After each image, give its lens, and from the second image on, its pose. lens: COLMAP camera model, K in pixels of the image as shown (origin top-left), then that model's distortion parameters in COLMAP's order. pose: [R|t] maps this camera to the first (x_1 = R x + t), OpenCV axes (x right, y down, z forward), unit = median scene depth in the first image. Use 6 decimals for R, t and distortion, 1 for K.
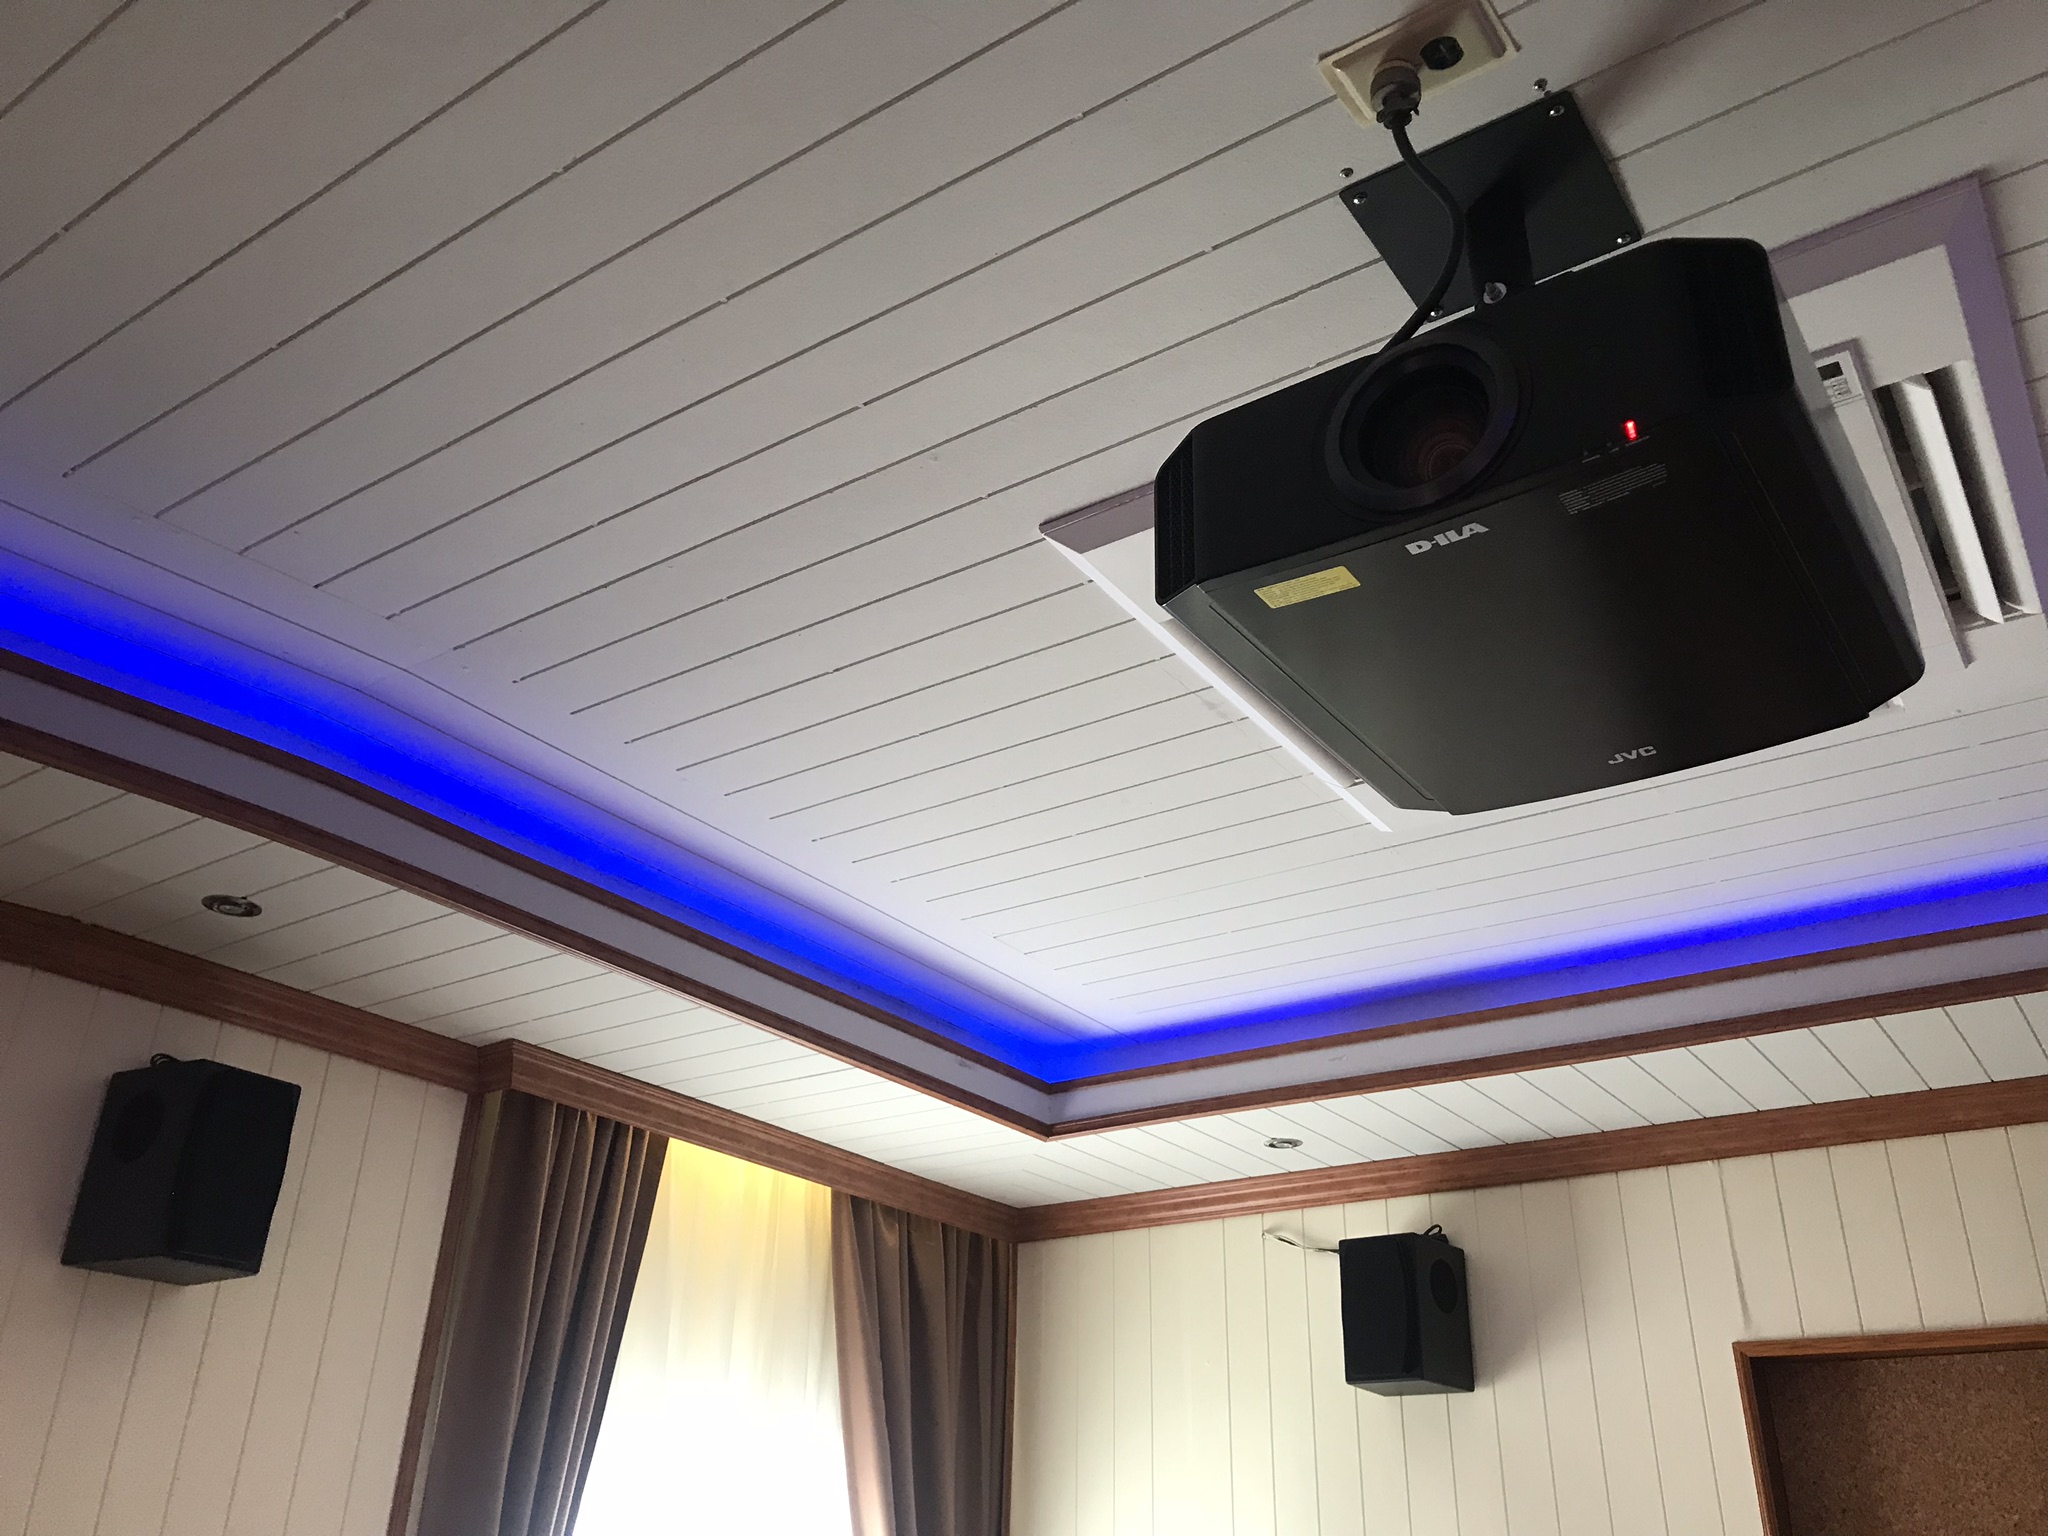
lens RADIAL K [[1655.3, 0, 1028.2], [0, 1655.3, 769.7], [0, 0, 1]] dist [0.008808, -0.027168]
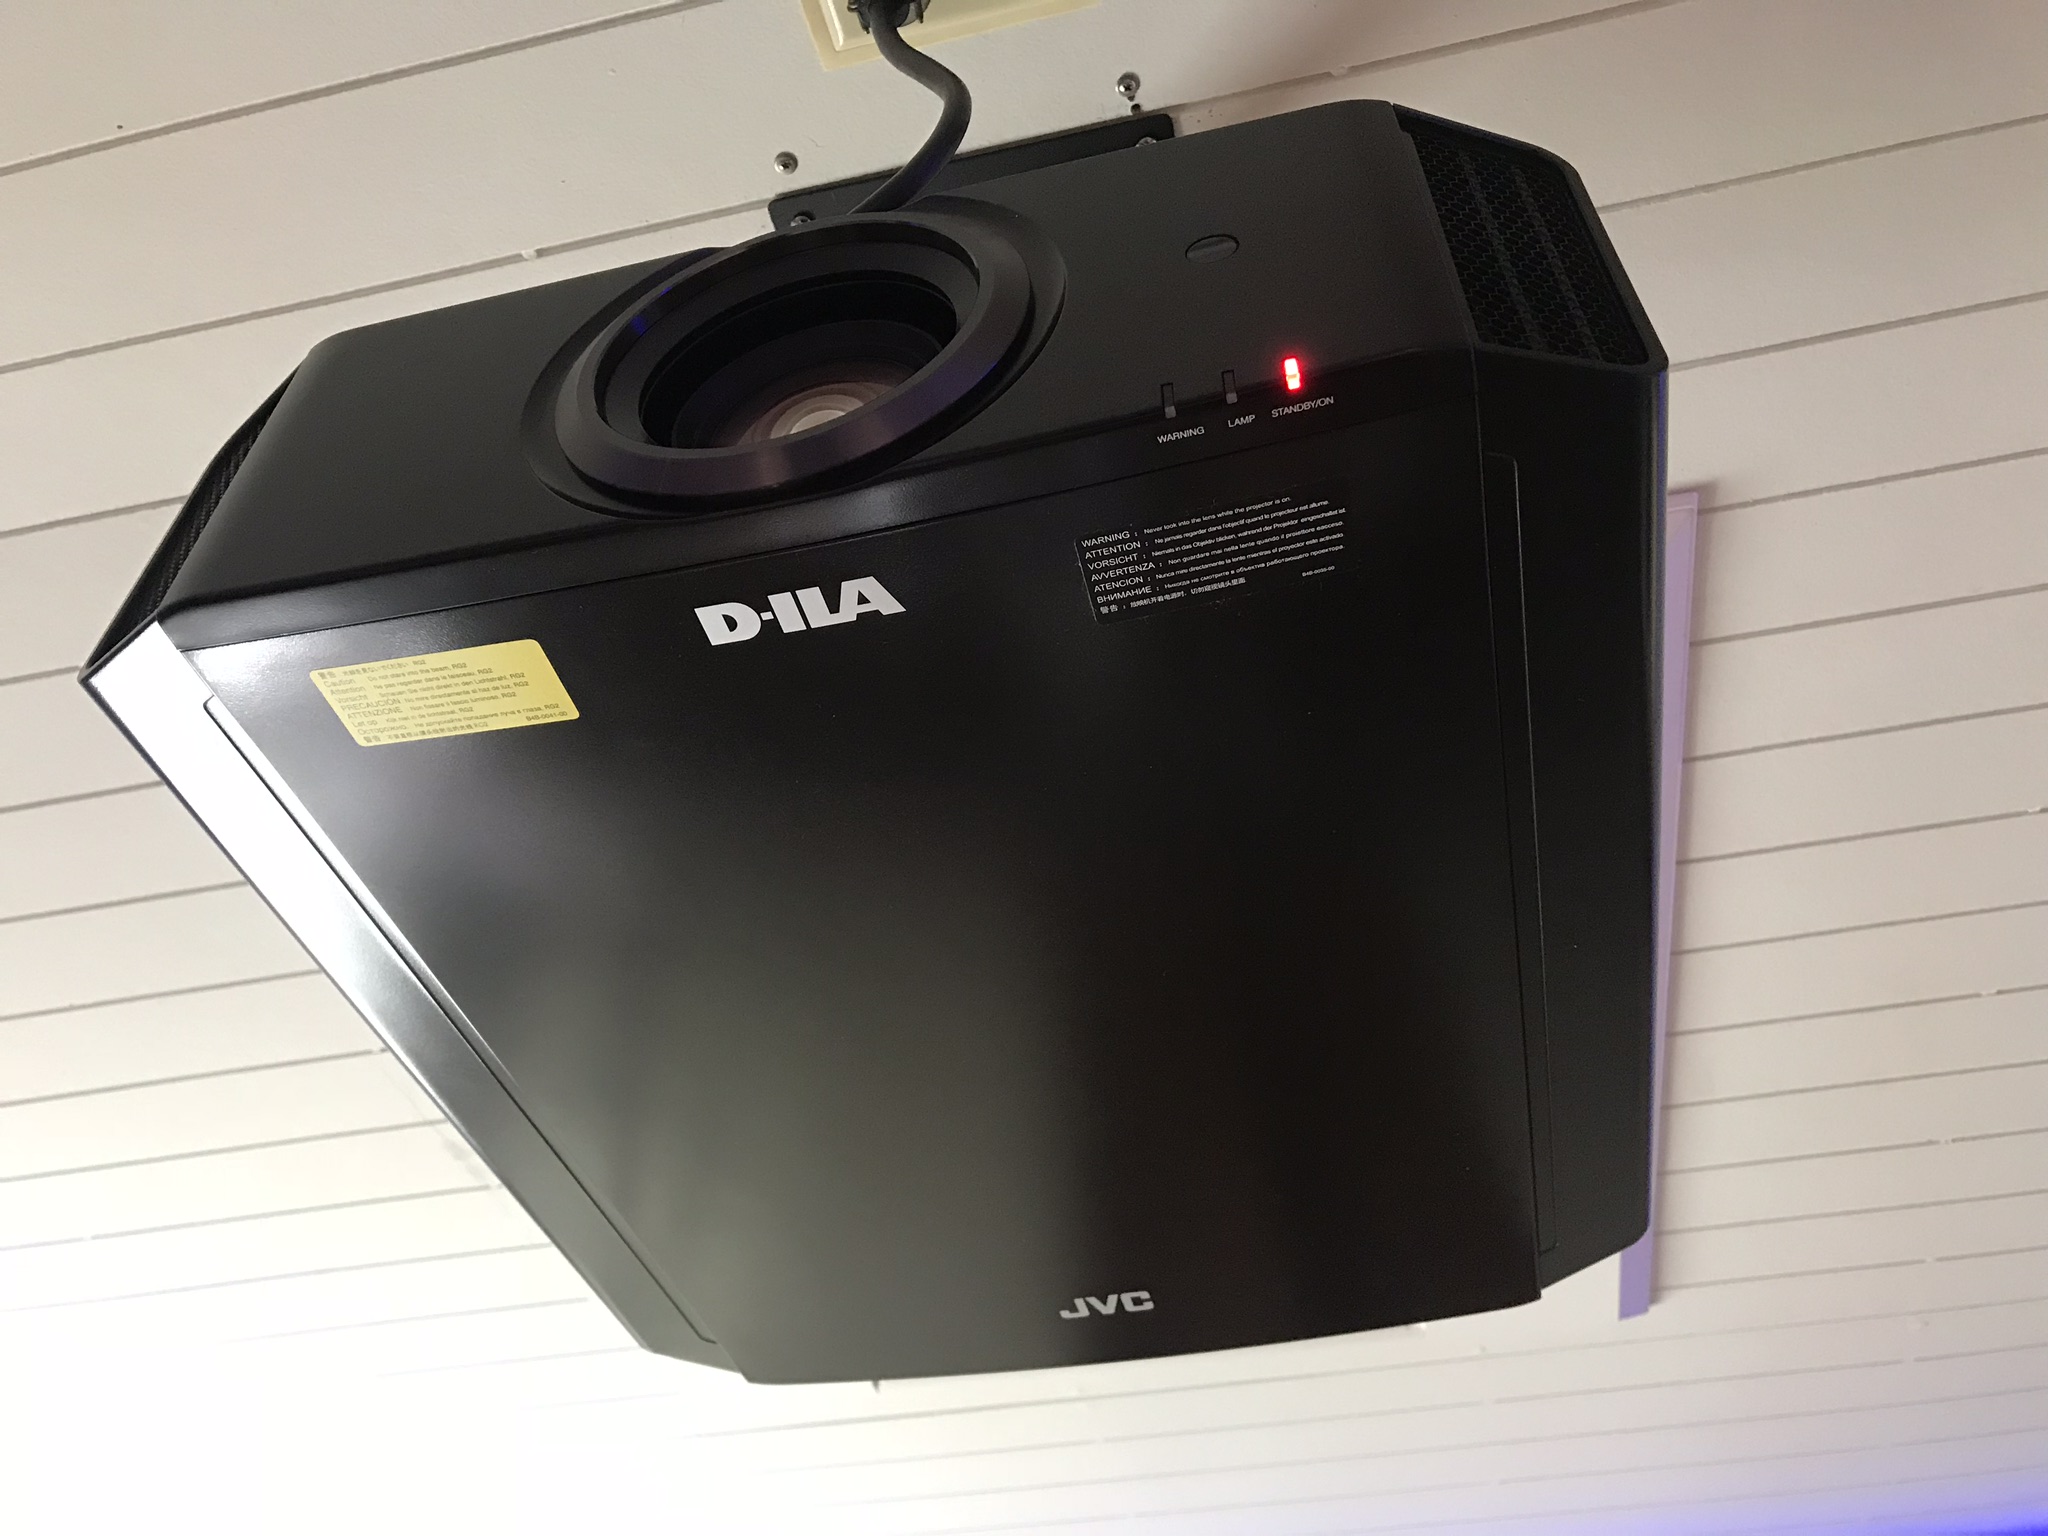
lens RADIAL K [[1655.3, 0, 1033.7], [0, 1655.3, 756.9], [0, 0, 1]] dist [0.008808, -0.027168]
pose [[0.926374, 0.256988, 0.275297, 0.122507], [-0.150933, 0.923067, -0.353787, 0.013488], [-0.345037, 0.286188, 0.893894, 0.382510]]
